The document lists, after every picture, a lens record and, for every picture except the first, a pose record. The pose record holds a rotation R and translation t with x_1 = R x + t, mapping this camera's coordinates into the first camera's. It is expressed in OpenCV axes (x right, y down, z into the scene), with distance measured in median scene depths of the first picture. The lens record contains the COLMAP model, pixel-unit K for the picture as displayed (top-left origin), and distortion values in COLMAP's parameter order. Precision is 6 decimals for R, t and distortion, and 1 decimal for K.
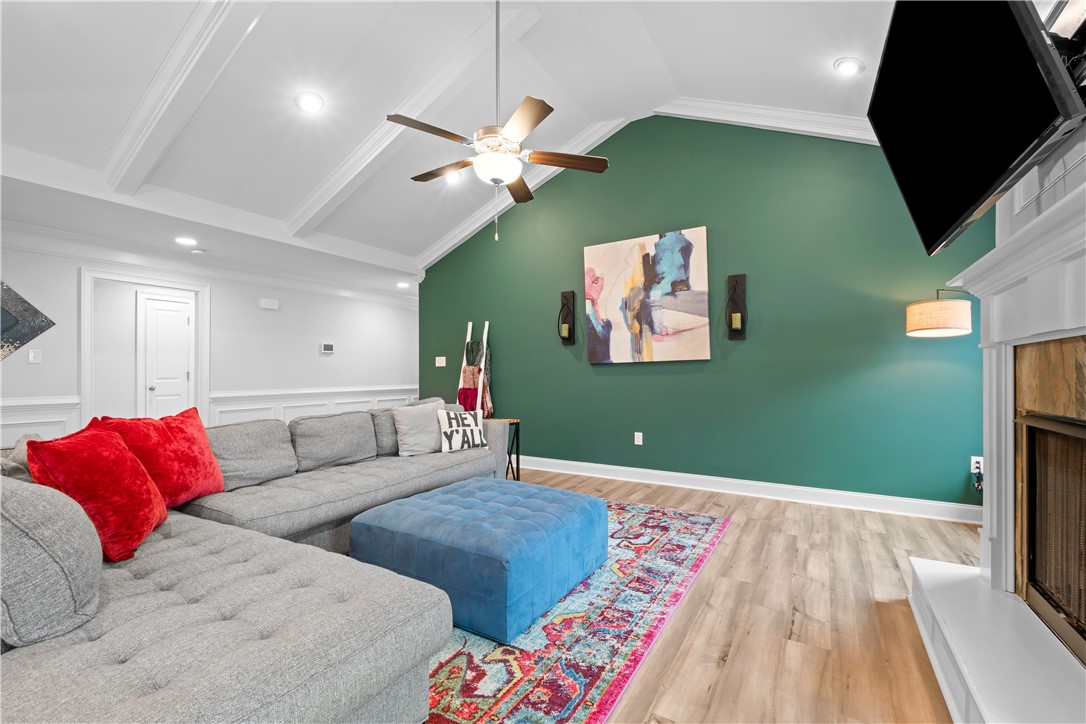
lens RADIAL K [[489.2, 0, 538.1], [0, 489.2, 367.2], [0, 0, 1]] dist [-0.003821, -0.002400]
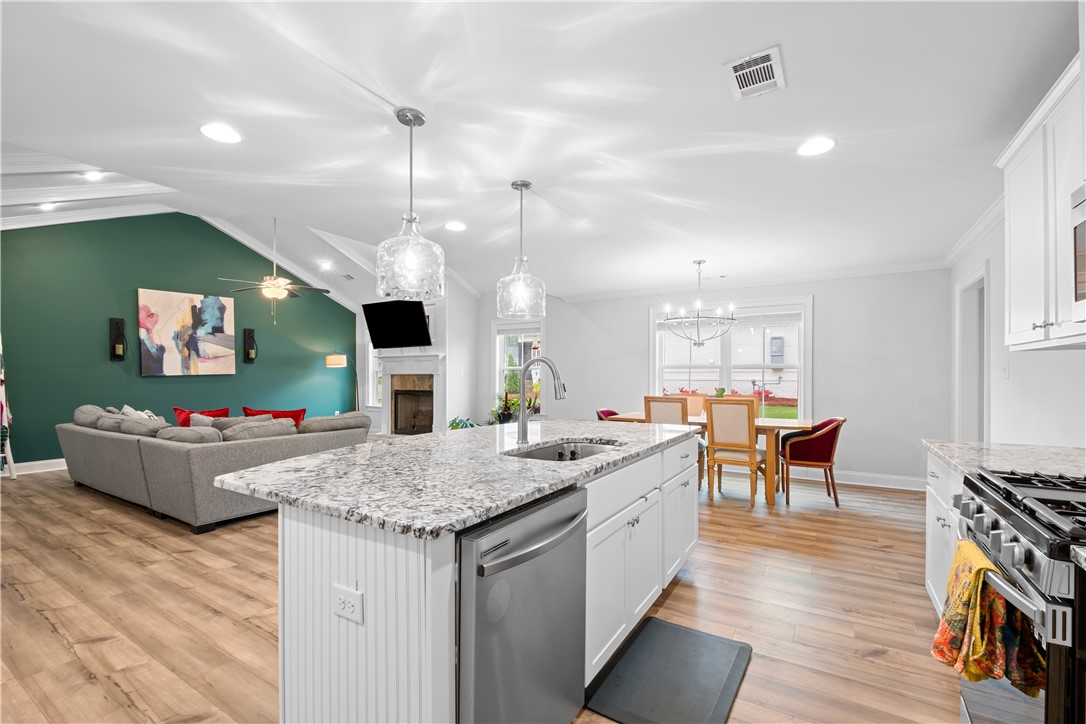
lens RADIAL K [[489.2, 0, 526.3], [0, 489.2, 374.9], [0, 0, 1]] dist [-0.003821, -0.002400]
pose [[0.049194, 0.006191, 0.998770, -1.272445], [-0.002188, 0.999979, -0.006091, -0.004103], [-0.998787, -0.001885, 0.049206, -0.129790]]
